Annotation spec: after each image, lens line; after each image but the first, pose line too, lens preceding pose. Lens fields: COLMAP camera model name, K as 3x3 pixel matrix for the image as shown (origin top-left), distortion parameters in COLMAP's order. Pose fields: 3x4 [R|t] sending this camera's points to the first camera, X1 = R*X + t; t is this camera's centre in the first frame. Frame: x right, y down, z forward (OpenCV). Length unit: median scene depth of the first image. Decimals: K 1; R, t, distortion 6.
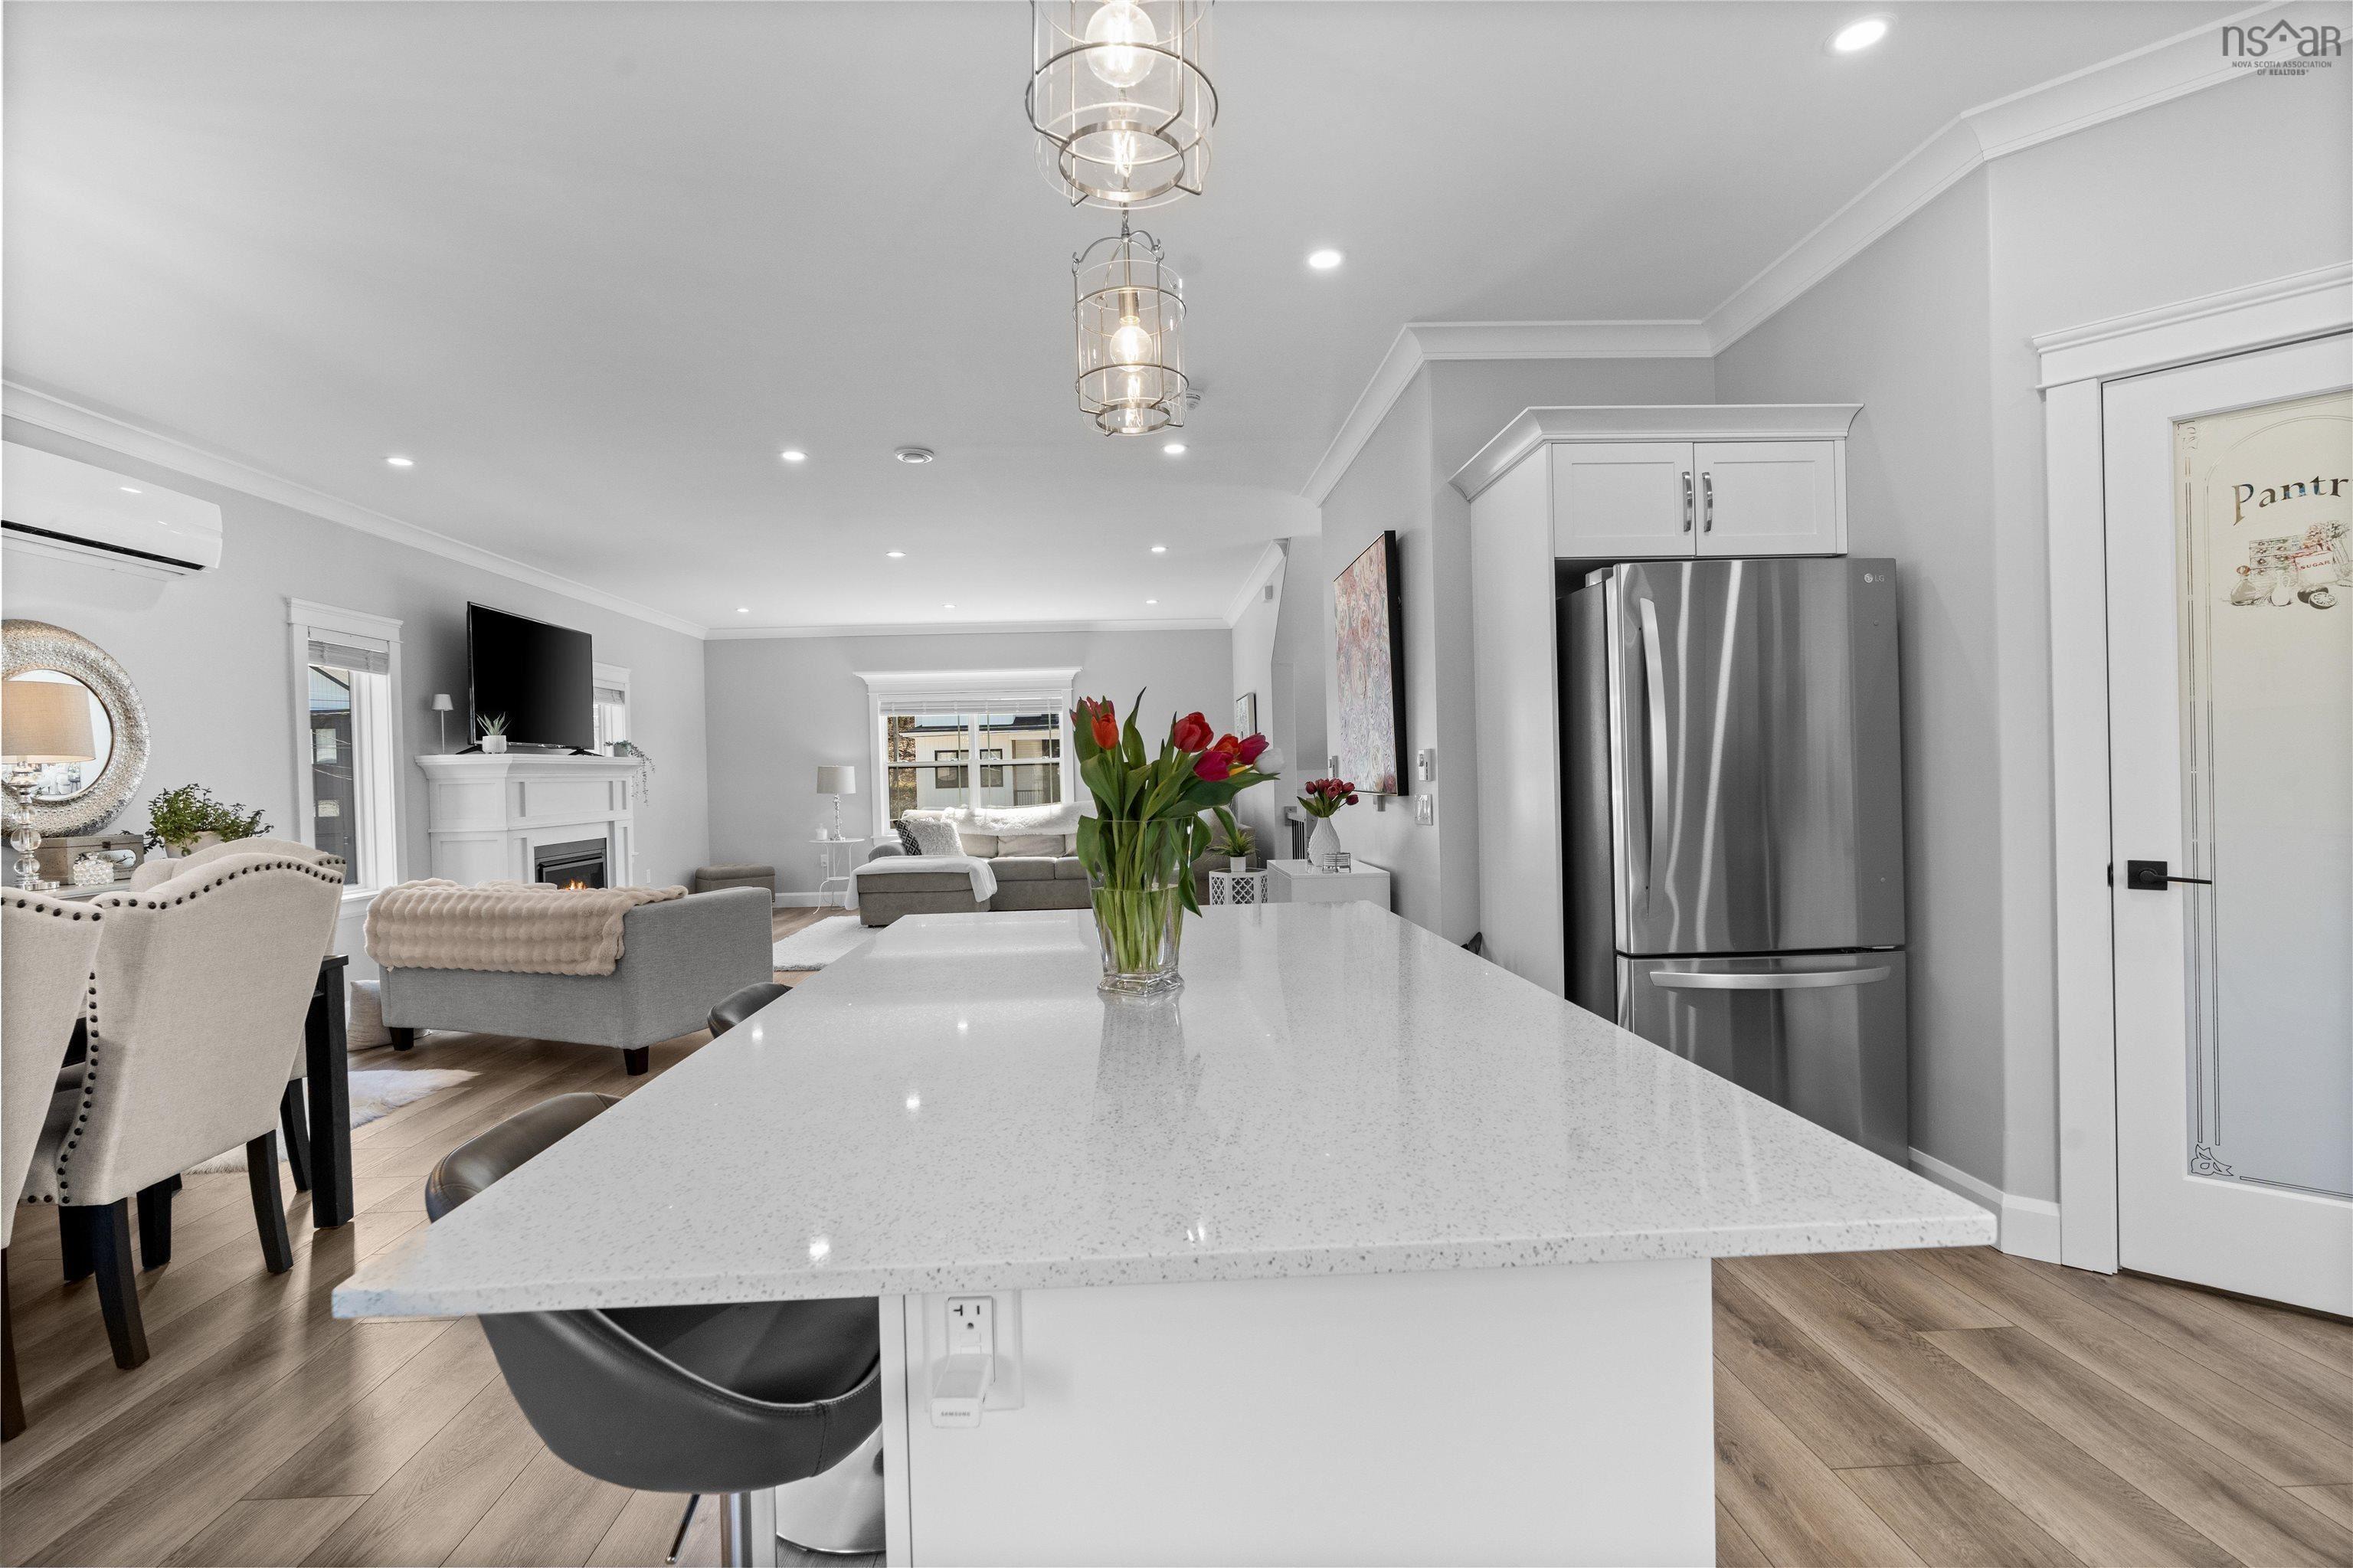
lens RADIAL K [[1051.6, 0, 1158.6], [0, 1051.6, 785.3], [0, 0, 1]] dist [-0.012250, 0.004397]
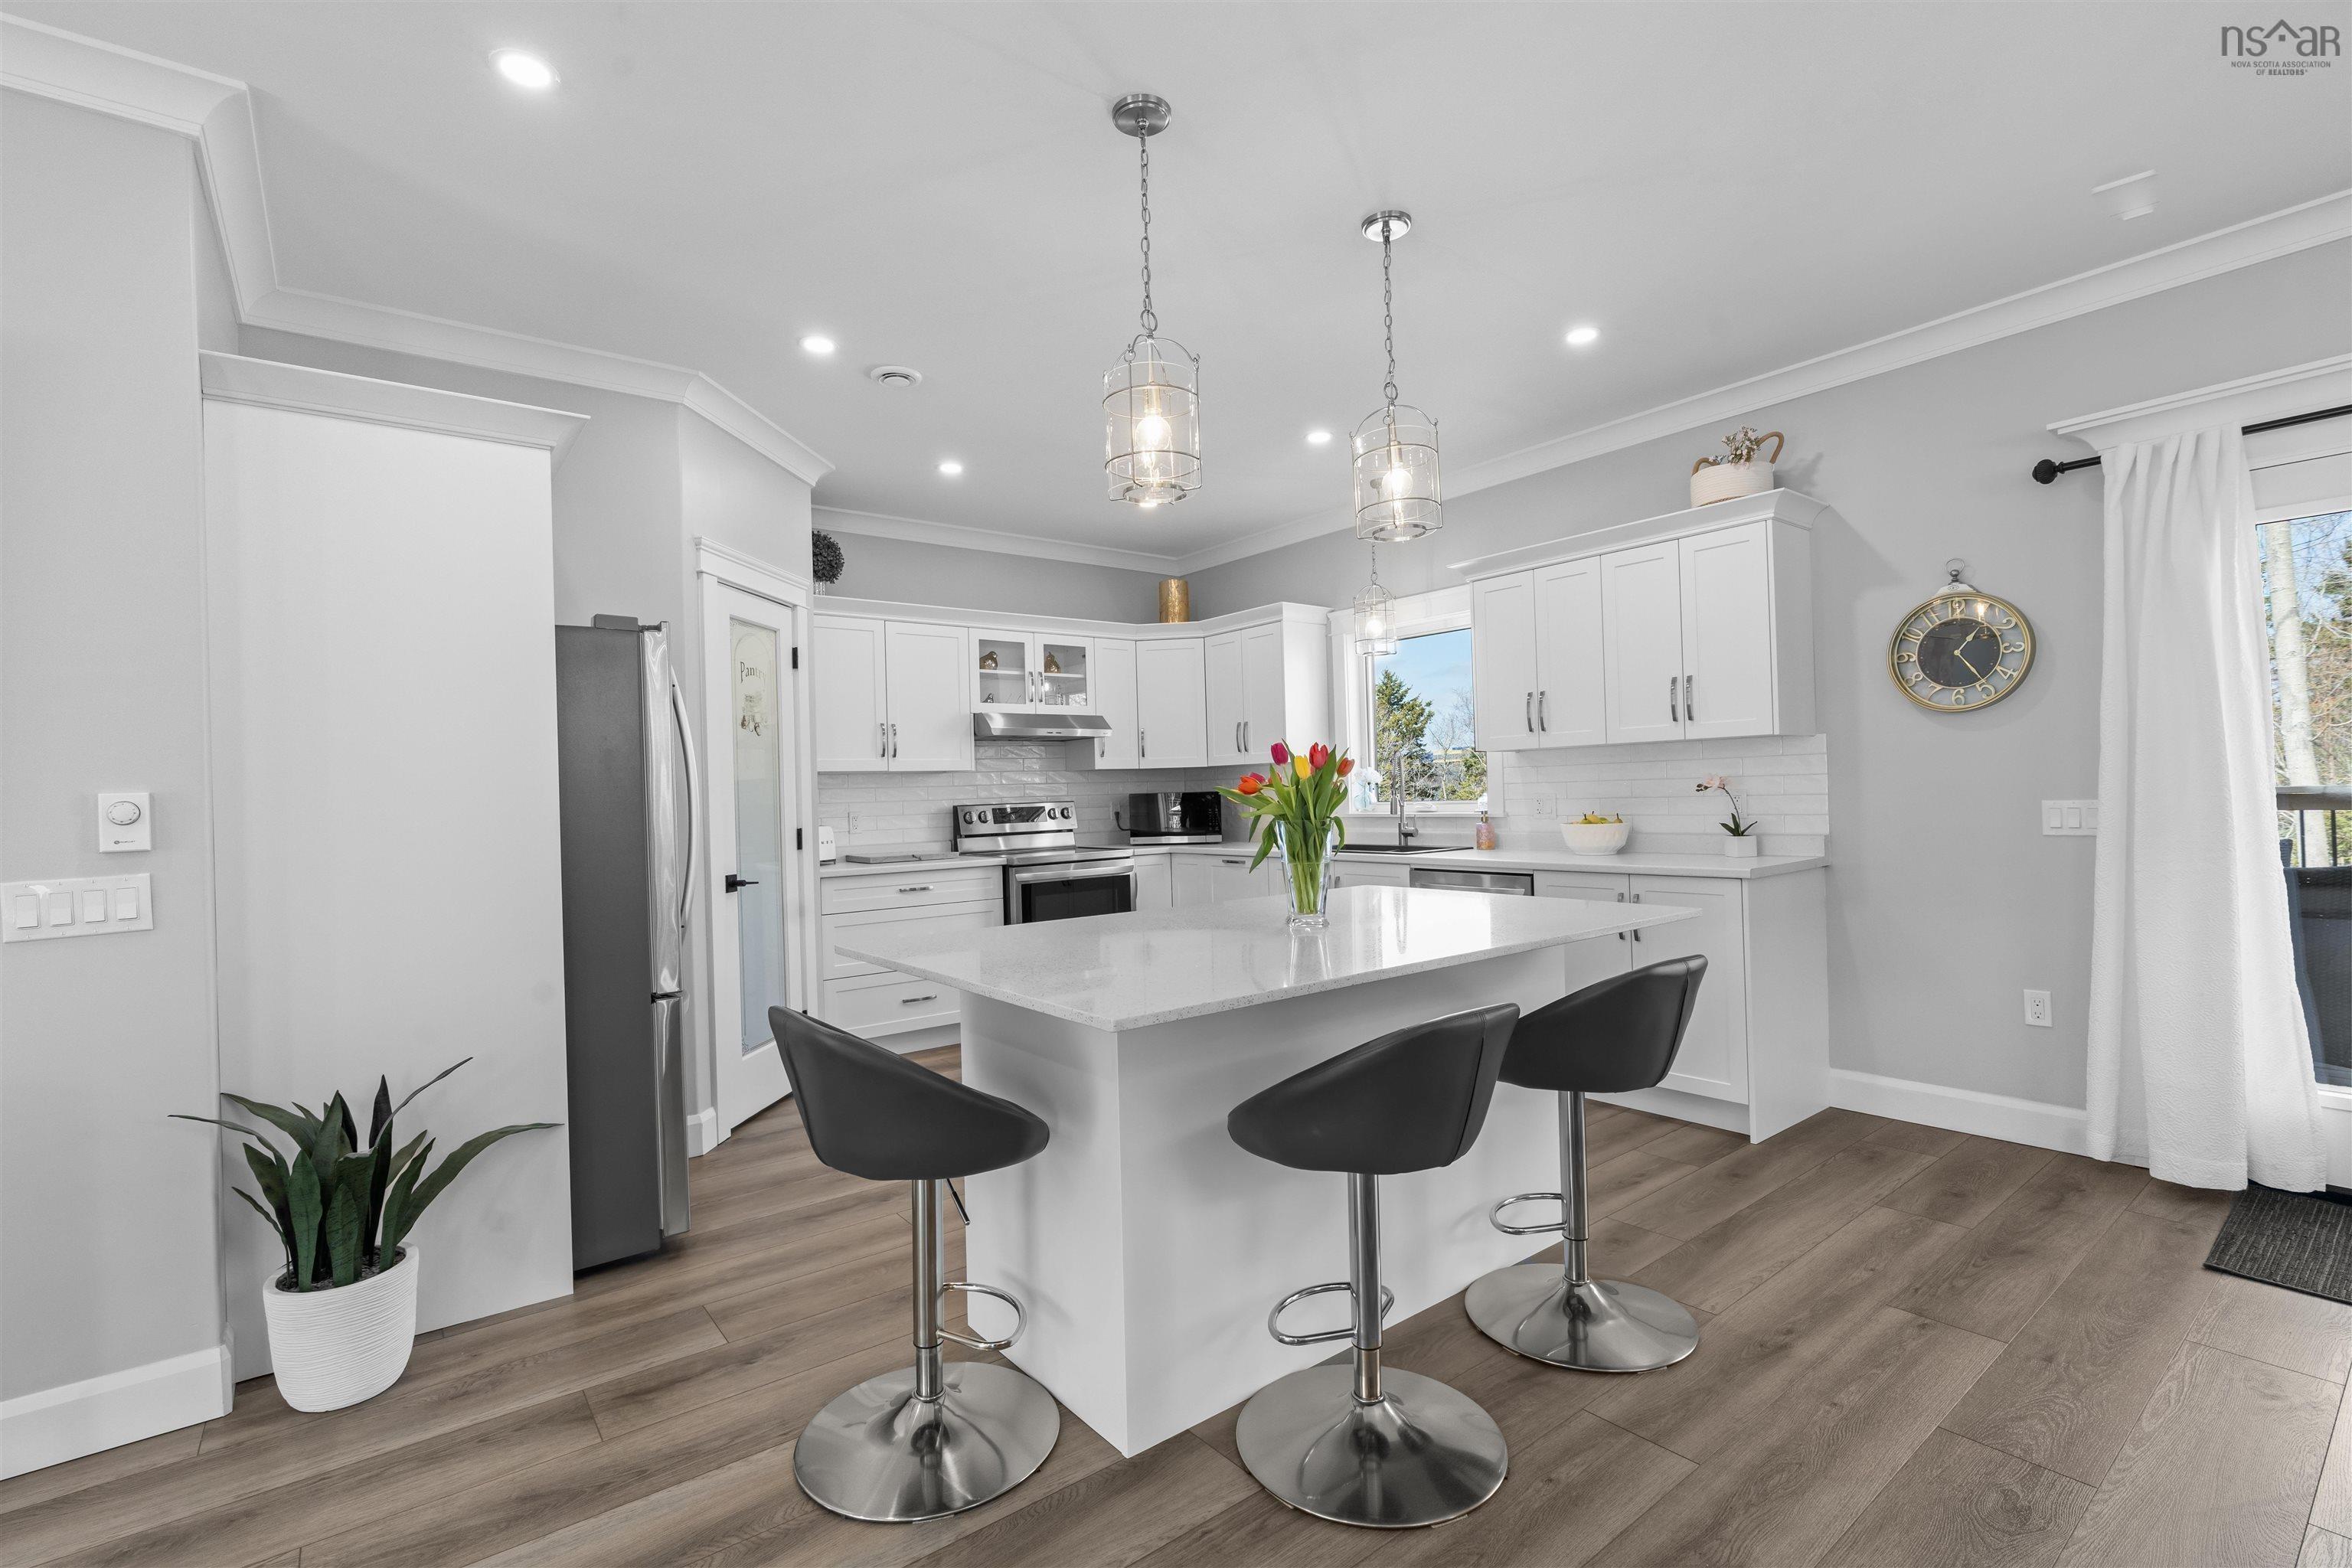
lens RADIAL K [[1051.1, 0, 1159.5], [0, 1051.1, 787.0], [0, 0, 1]] dist [-0.012250, 0.004397]
pose [[-0.580789, 0.046653, 0.812716, -0.322702], [0.051562, 0.998460, -0.020468, 0.000997], [-0.812420, 0.030018, -0.582300, 0.563419]]
